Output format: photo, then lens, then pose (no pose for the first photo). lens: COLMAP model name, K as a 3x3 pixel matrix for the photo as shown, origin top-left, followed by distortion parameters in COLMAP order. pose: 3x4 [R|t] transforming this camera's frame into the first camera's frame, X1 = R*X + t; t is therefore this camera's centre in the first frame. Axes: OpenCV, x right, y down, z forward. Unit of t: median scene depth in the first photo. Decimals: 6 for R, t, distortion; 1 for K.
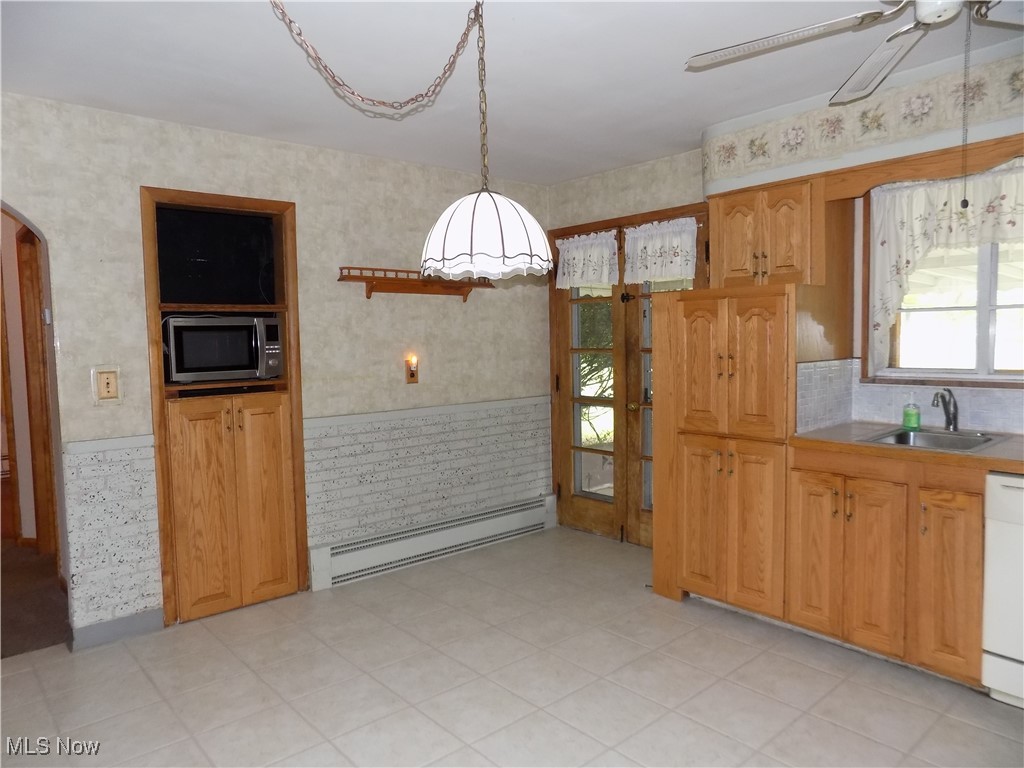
lens RADIAL K [[691.9, 0, 512.0], [0, 691.9, 384.0], [0, 0, 1]] dist [-0.073290, 0.085304]
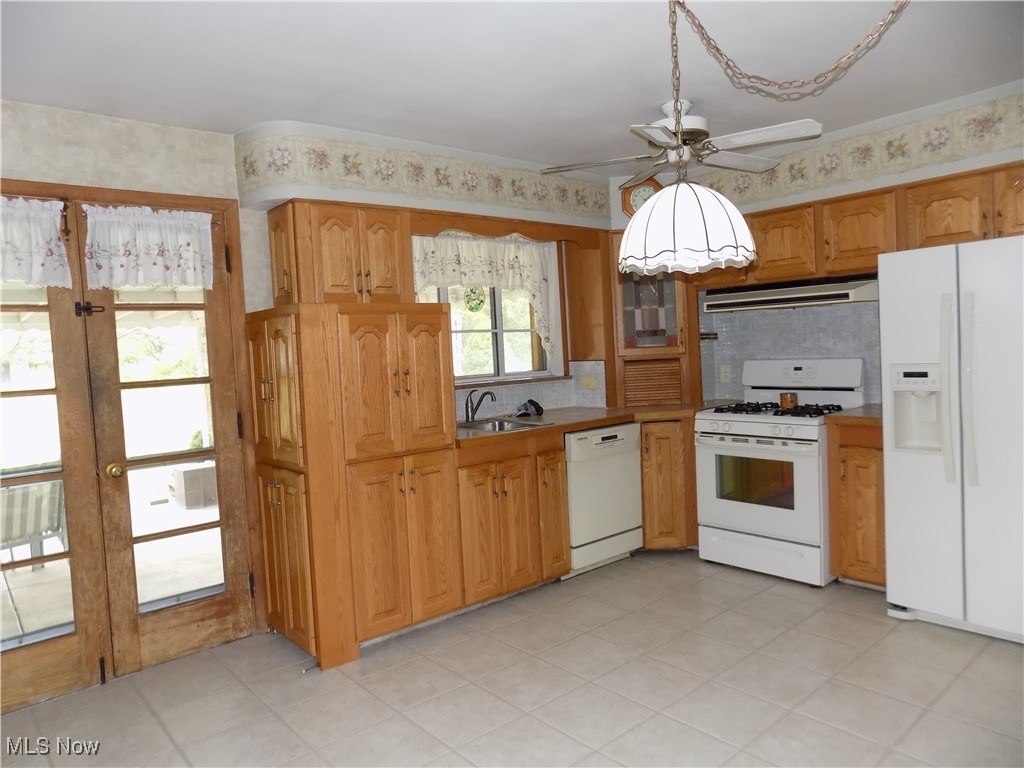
lens RADIAL K [[691.9, 0, 512.0], [0, 691.9, 384.0], [0, 0, 1]] dist [-0.073290, 0.085304]
pose [[0.012993, -0.035847, 0.999273, -0.551648], [0.118480, 0.992372, 0.034059, -0.032037], [-0.992871, 0.117952, 0.017141, 0.678948]]
